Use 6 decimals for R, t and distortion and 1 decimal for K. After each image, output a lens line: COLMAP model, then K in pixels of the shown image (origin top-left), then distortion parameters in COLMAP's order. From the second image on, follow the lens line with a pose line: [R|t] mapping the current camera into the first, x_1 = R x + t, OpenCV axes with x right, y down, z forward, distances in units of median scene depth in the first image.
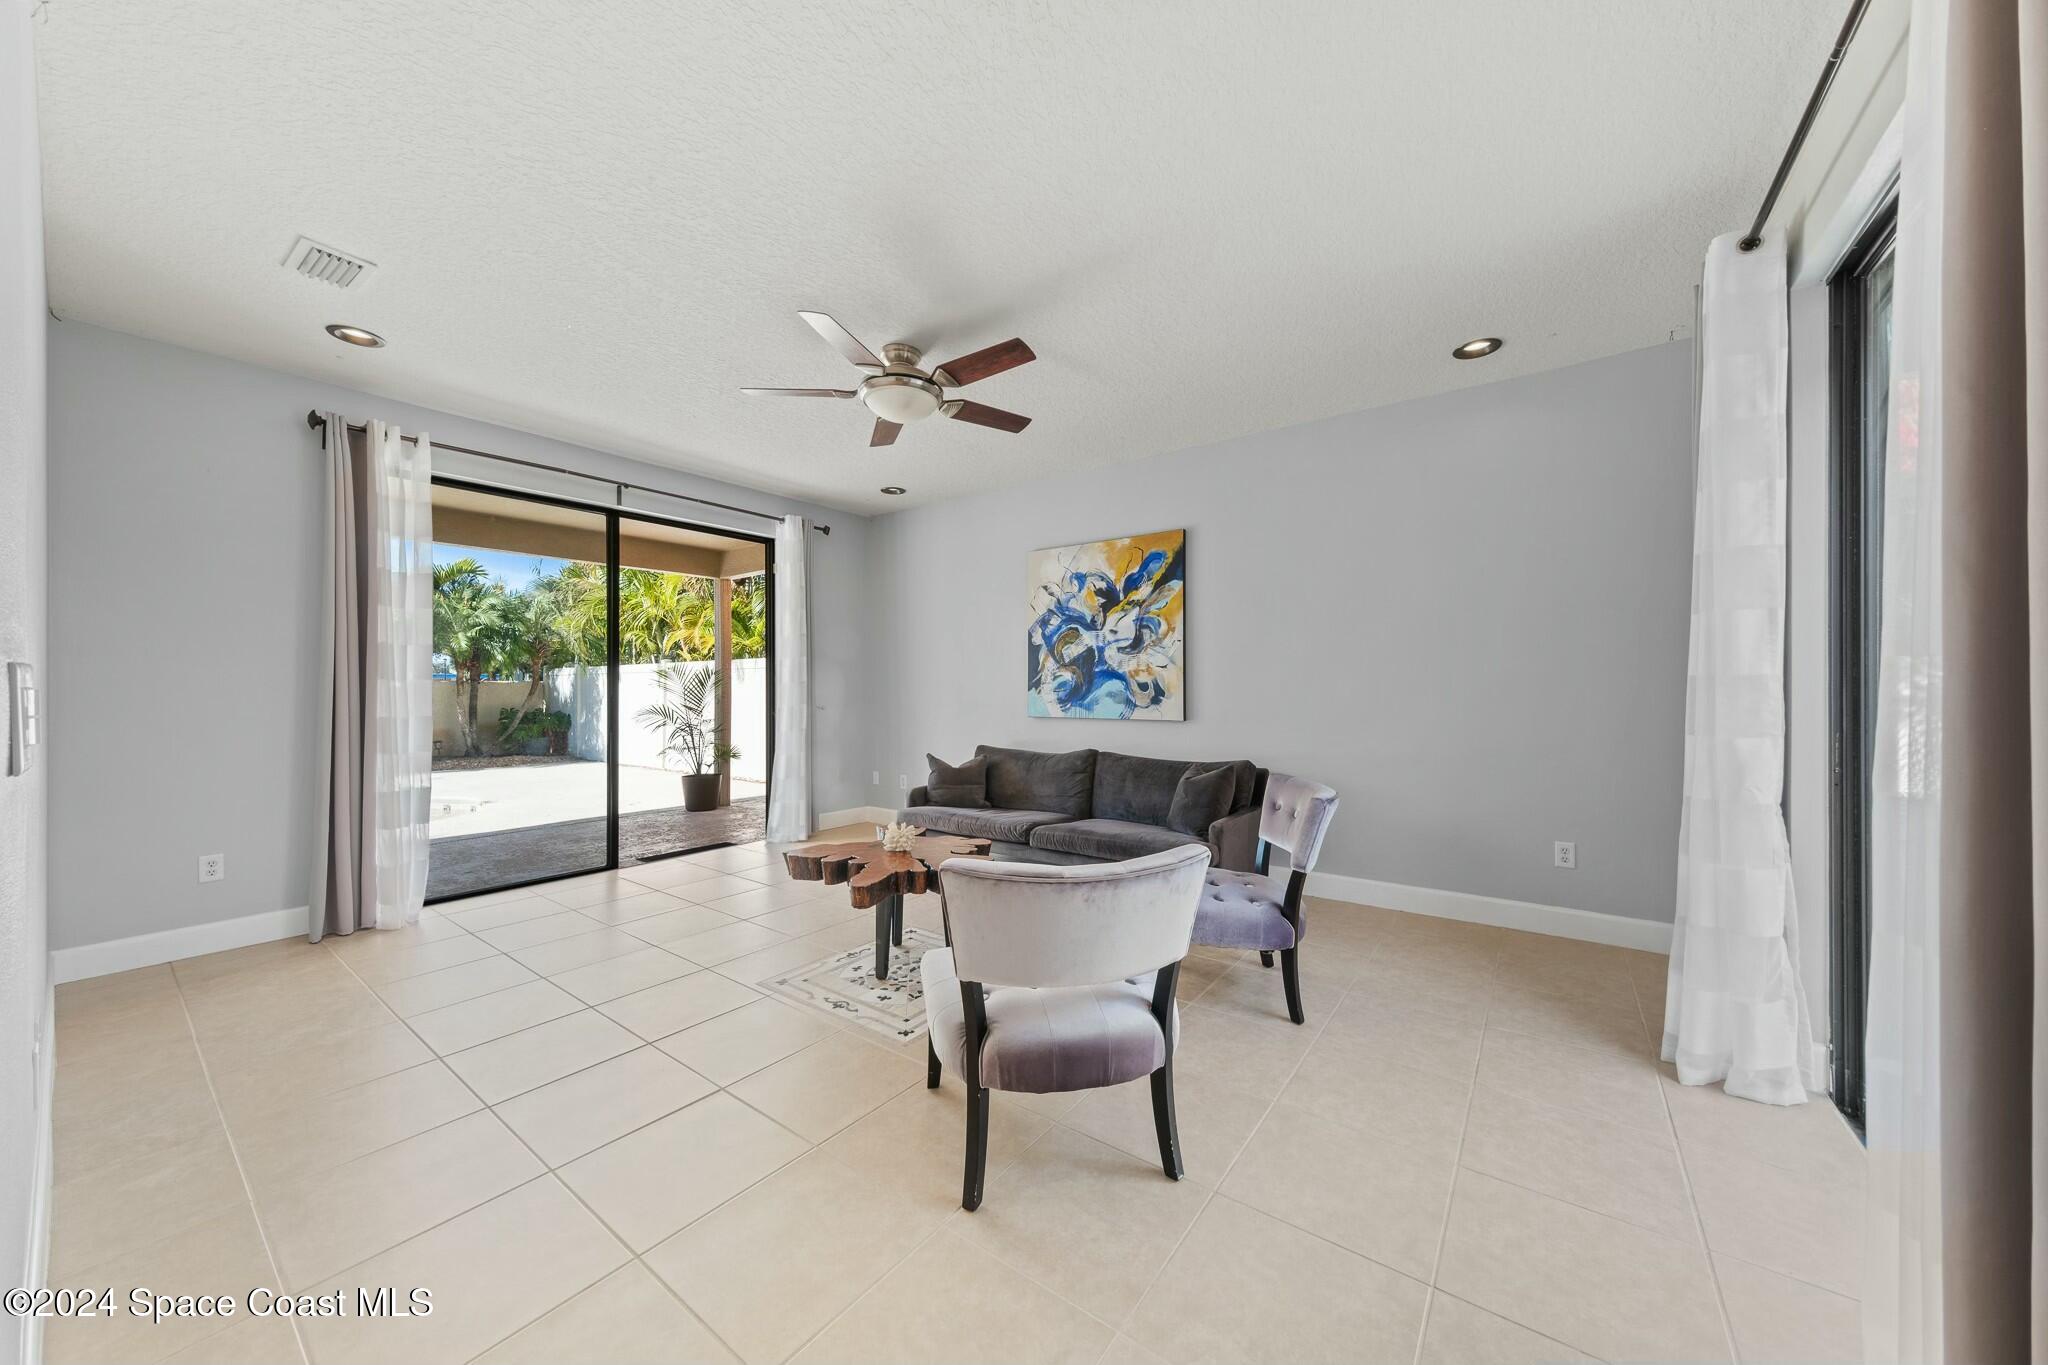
lens RADIAL K [[693.3, 0, 1032.2], [0, 693.3, 685.0], [0, 0, 1]] dist [0.000623, -0.000114]
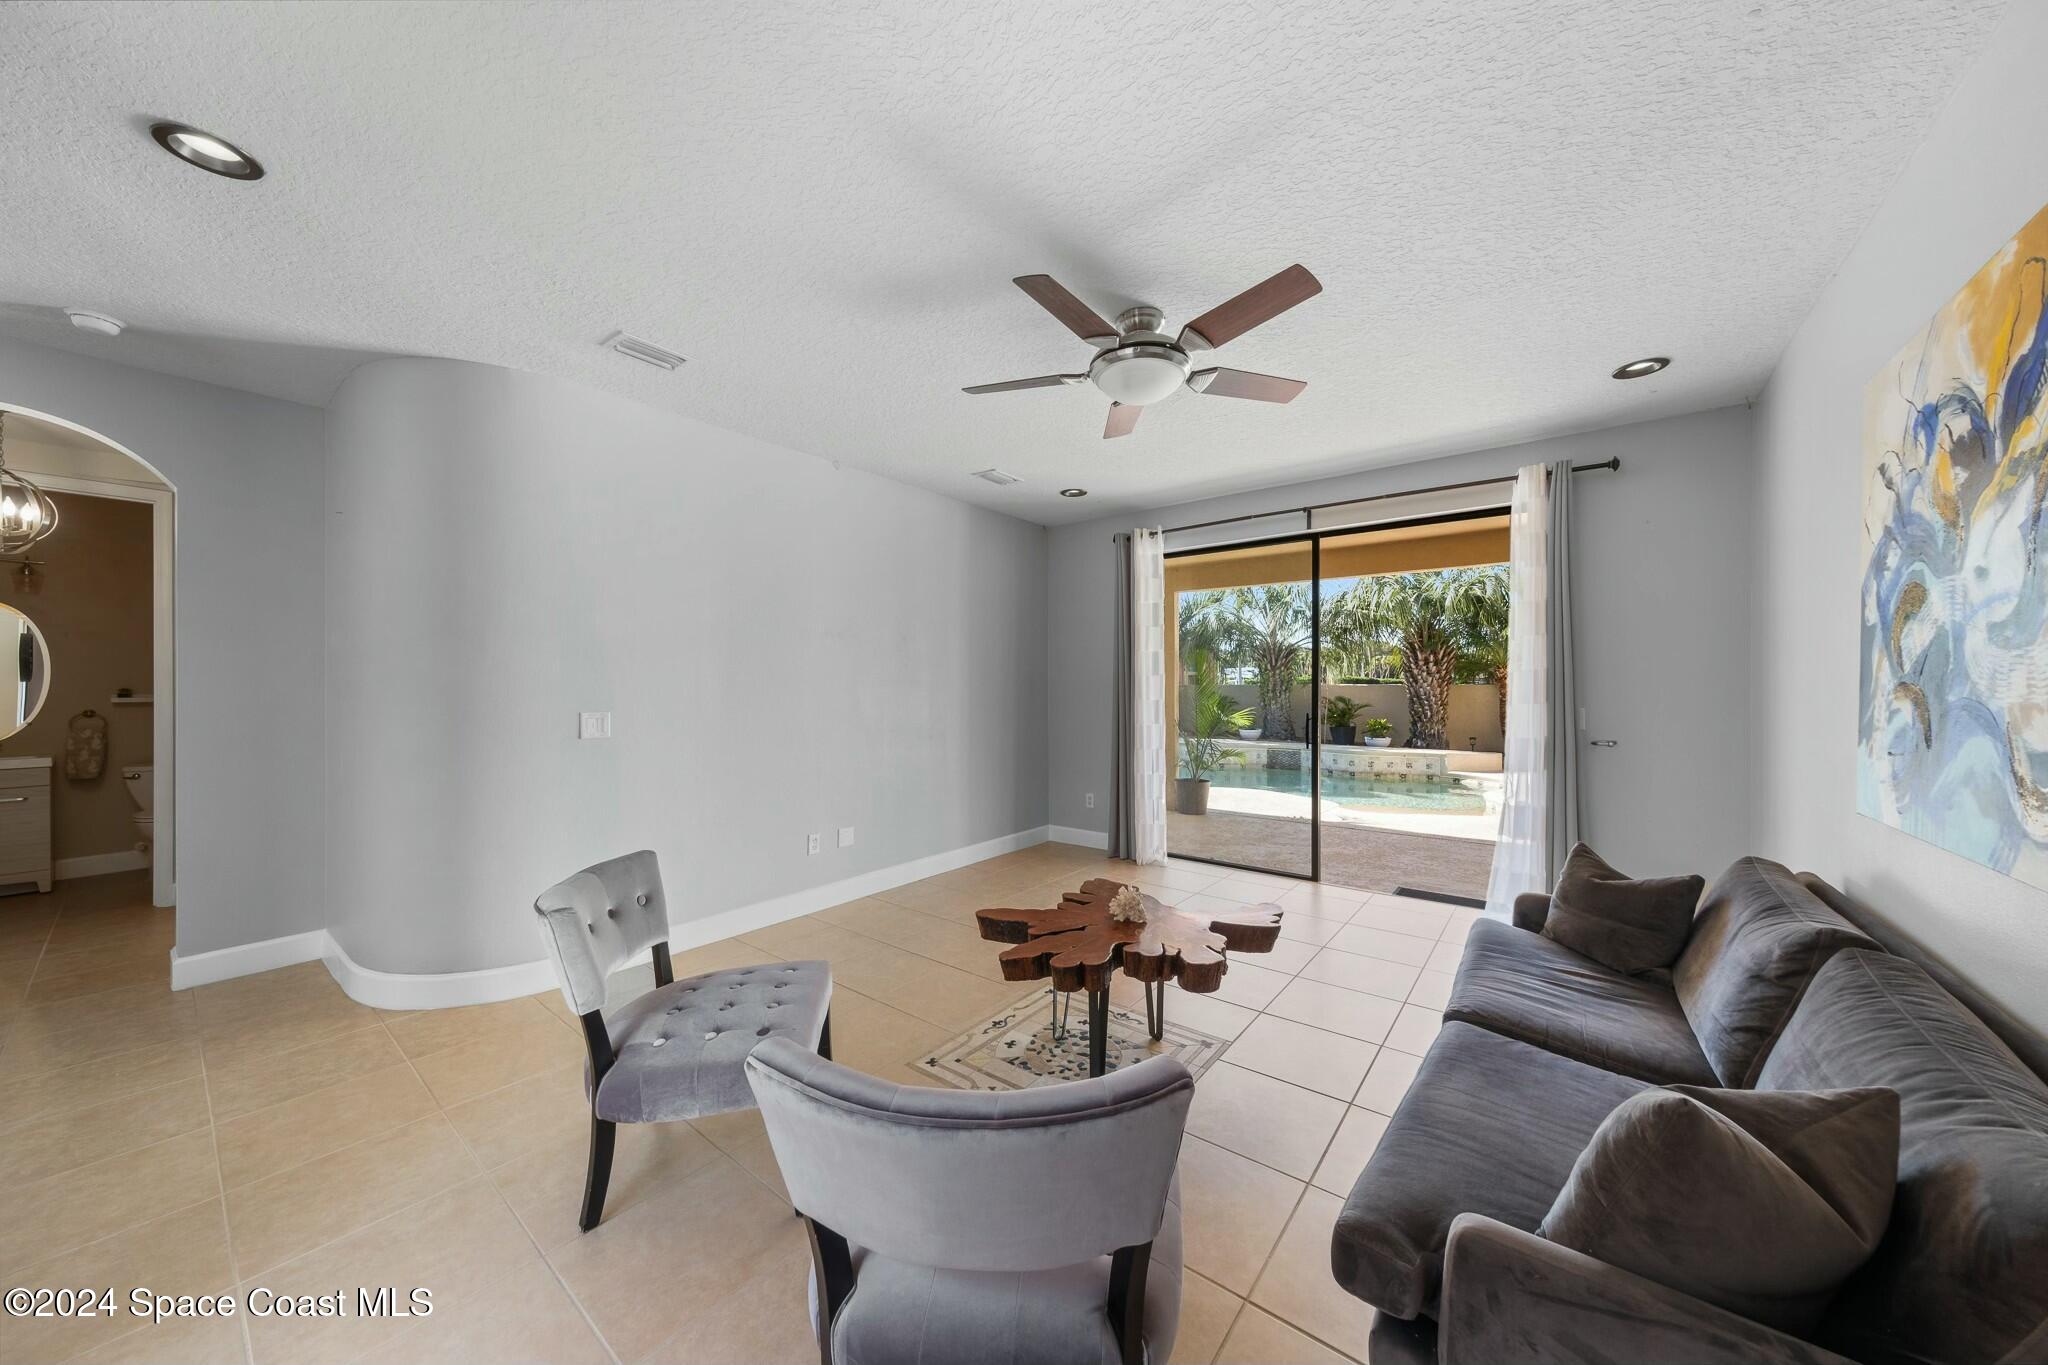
lens RADIAL K [[693.3, 0, 1032.2], [0, 693.3, 685.0], [0, 0, 1]] dist [0.000623, -0.000114]
pose [[-0.024548, 0.002275, -0.999696, 0.428550], [0.002706, 0.999994, 0.002209, -0.030267], [0.999695, -0.002651, -0.024554, 0.599410]]
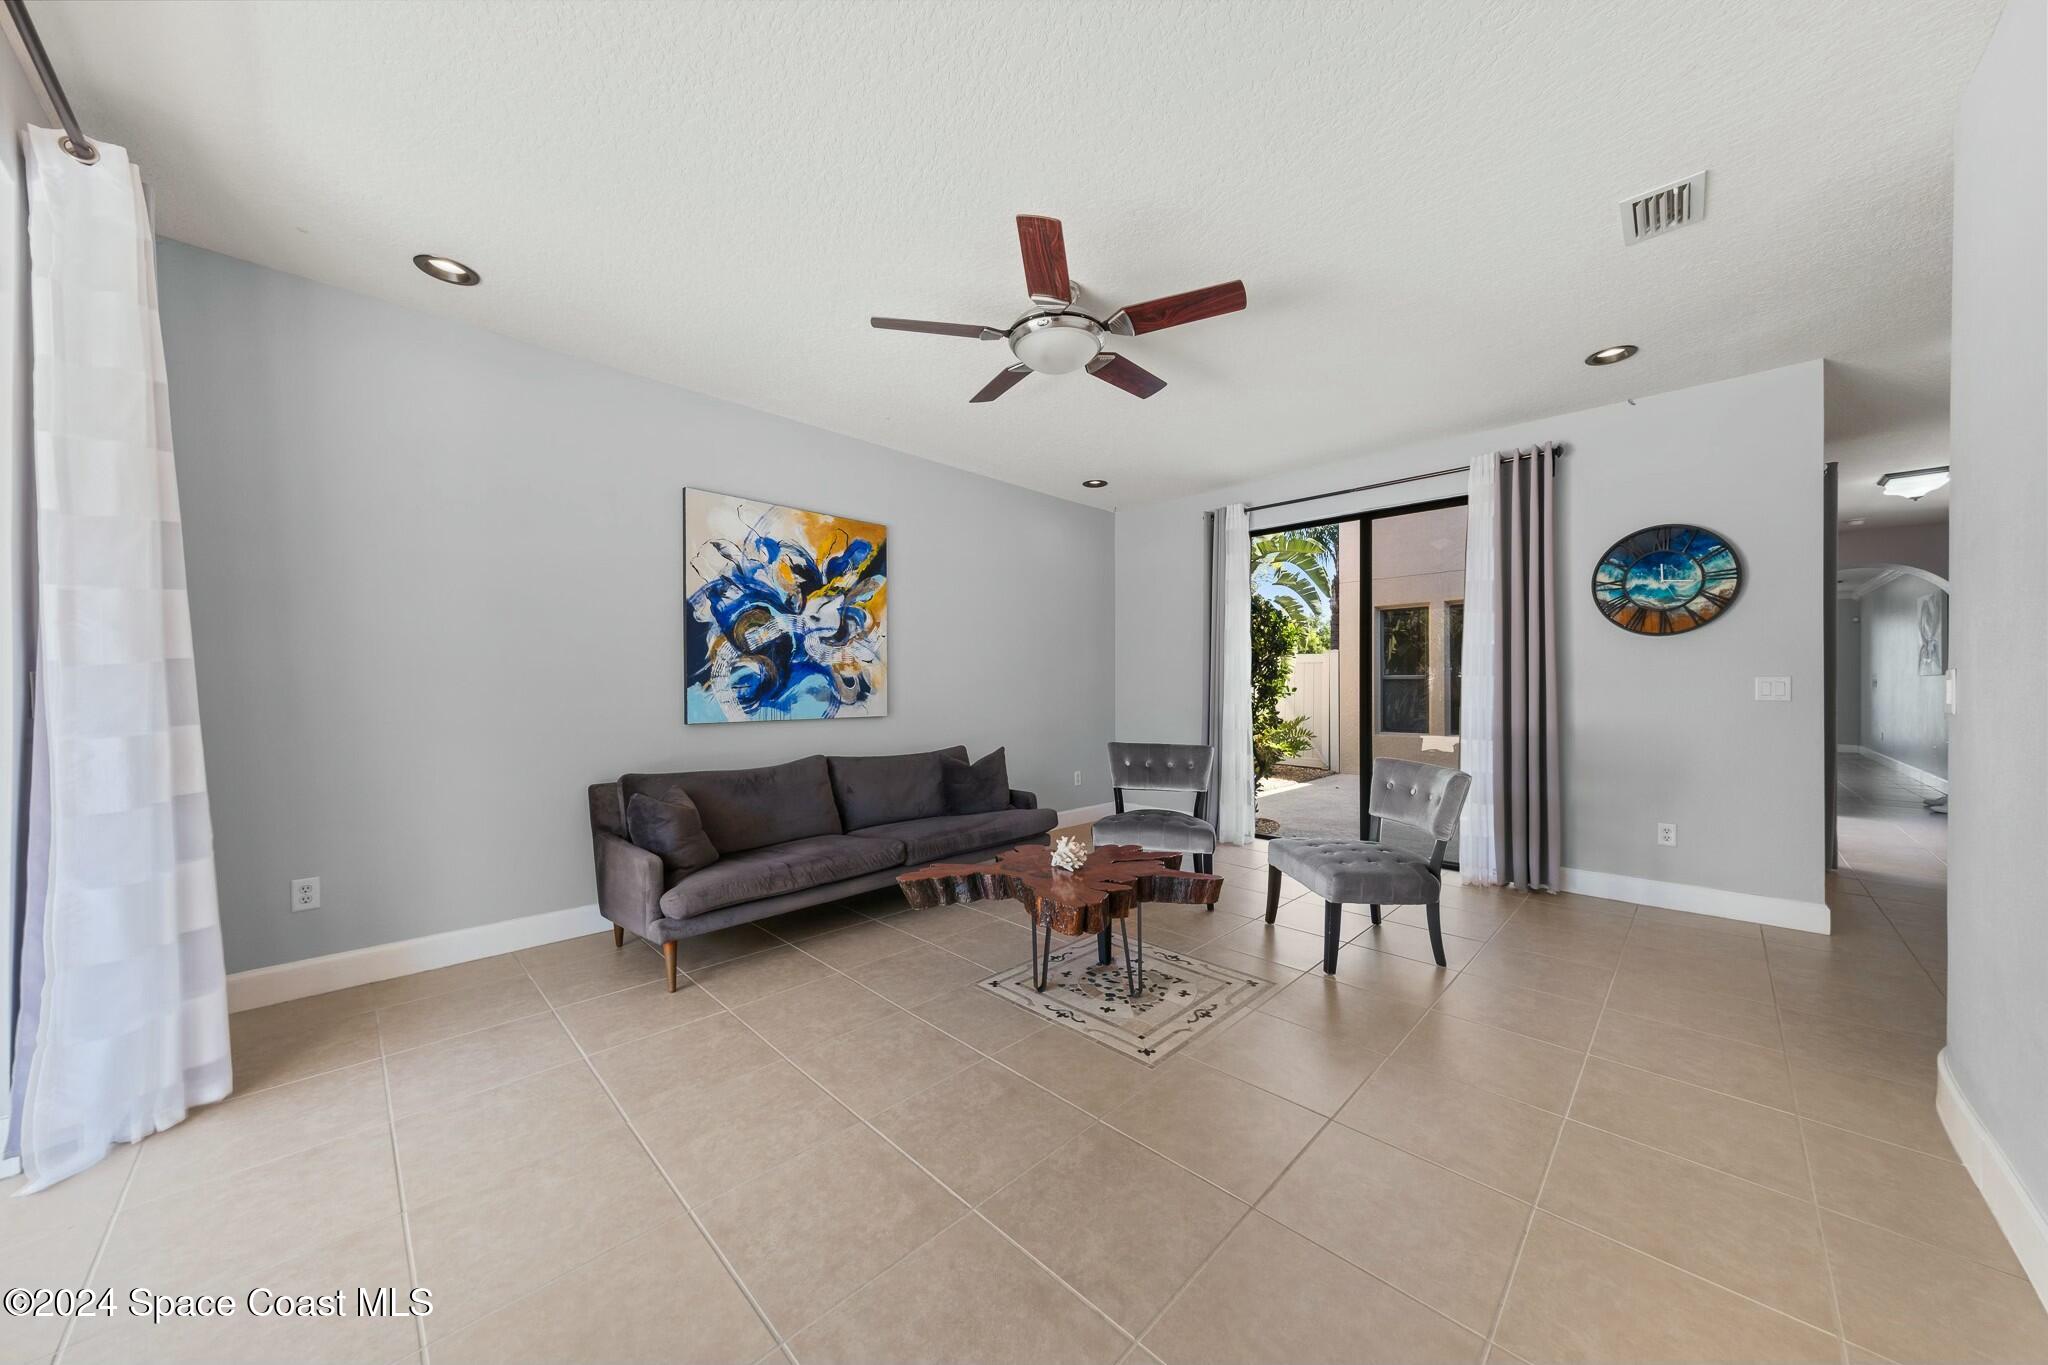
lens RADIAL K [[685.3, 0, 1024.0], [0, 685.3, 682.5], [0, 0, 1]] dist [0.000559, -0.000018]
pose [[0.149617, 0.007959, 0.988712, -0.693732], [-0.003553, 0.999965, -0.007512, 0.008867], [-0.988738, -0.002389, 0.149640, 0.614867]]
